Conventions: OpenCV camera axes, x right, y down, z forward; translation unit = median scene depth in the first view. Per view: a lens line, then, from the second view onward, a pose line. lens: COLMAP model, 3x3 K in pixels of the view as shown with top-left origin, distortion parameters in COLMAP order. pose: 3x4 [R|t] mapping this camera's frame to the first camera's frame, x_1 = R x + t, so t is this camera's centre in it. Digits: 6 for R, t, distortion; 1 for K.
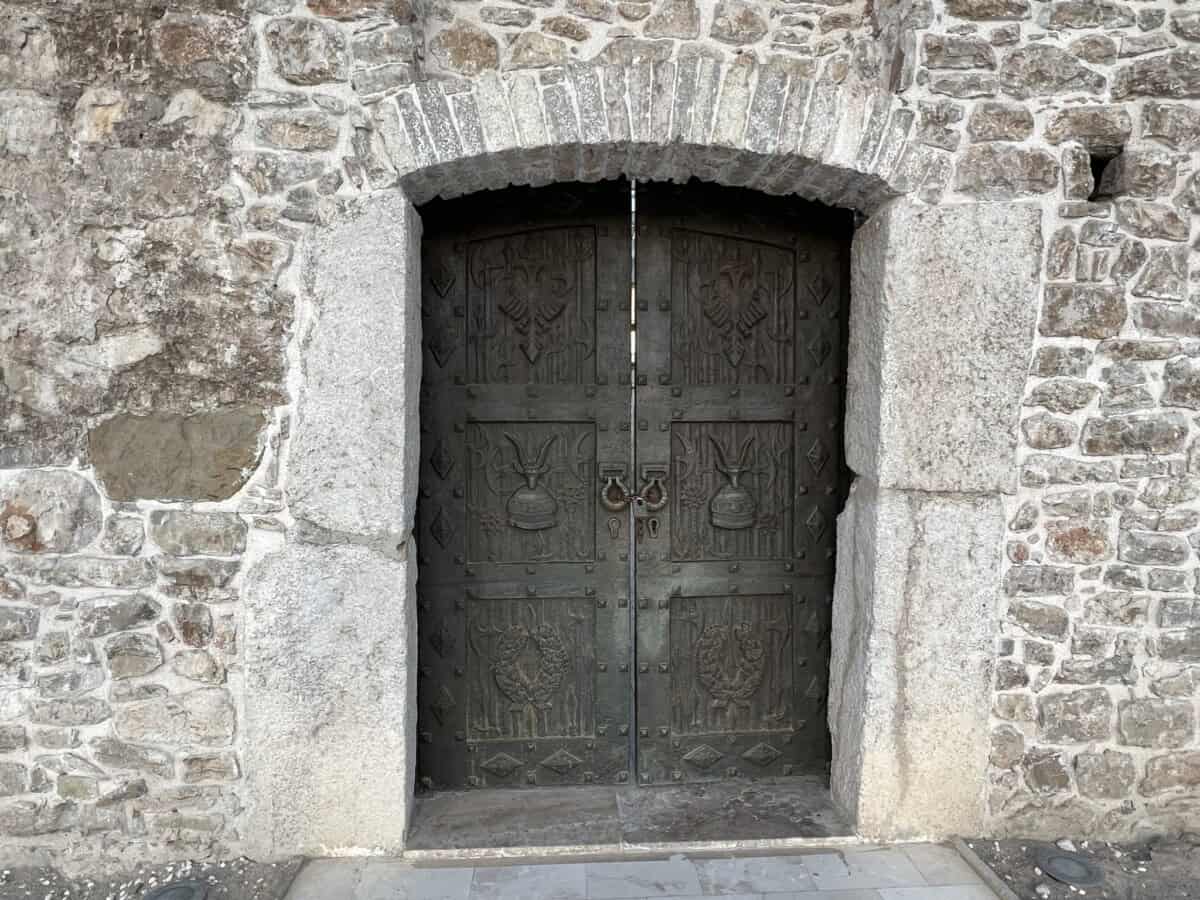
lens RADIAL K [[708.9, 0, 594.7], [0, 708.9, 459.8], [0, 0, 1]] dist [-0.003281, 0.003099]
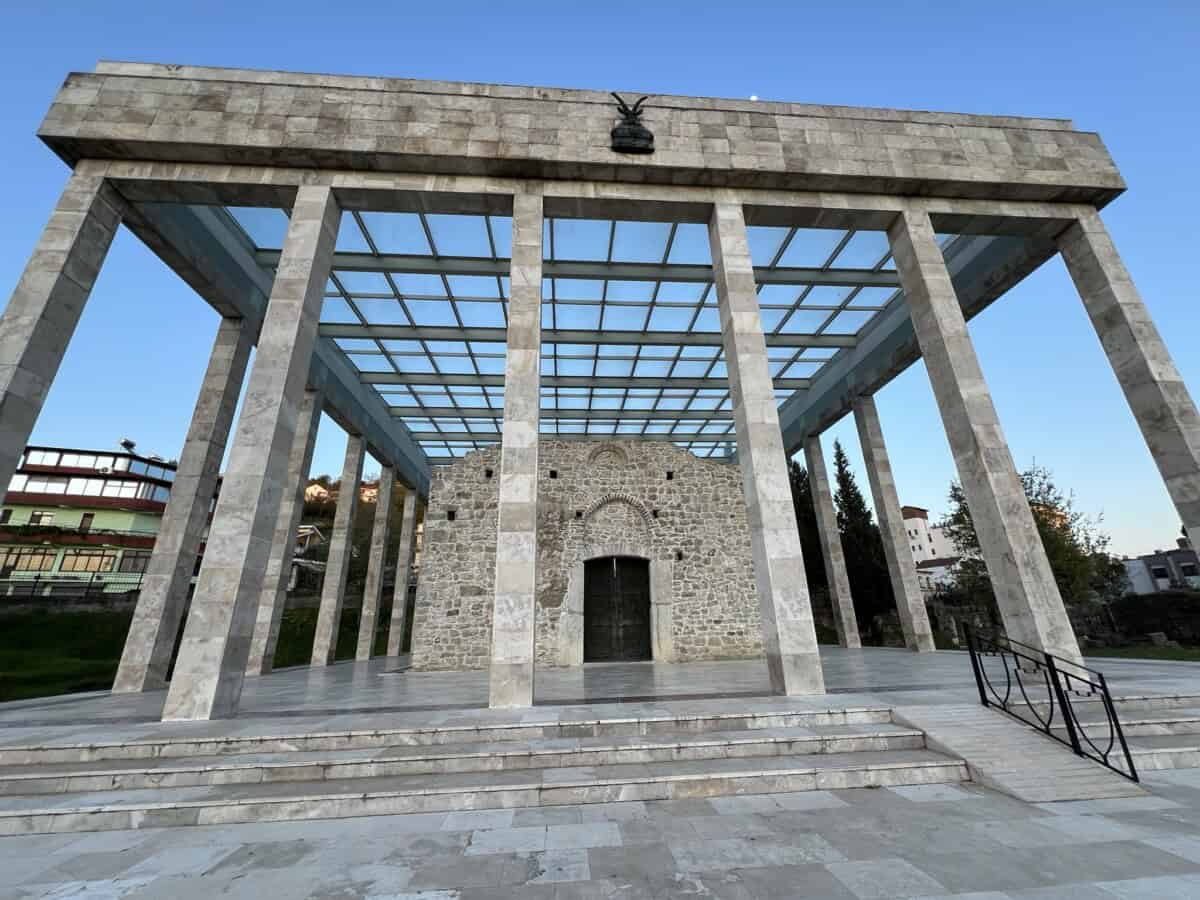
lens RADIAL K [[480.8, 0, 600.2], [0, 480.8, 446.5], [0, 0, 1]] dist [0.001244, -0.001730]
pose [[0.999552, -0.021766, 0.020541, -0.165544], [0.027981, 0.923193, -0.383316, 0.416524], [-0.010620, 0.383719, 0.923389, -3.940128]]
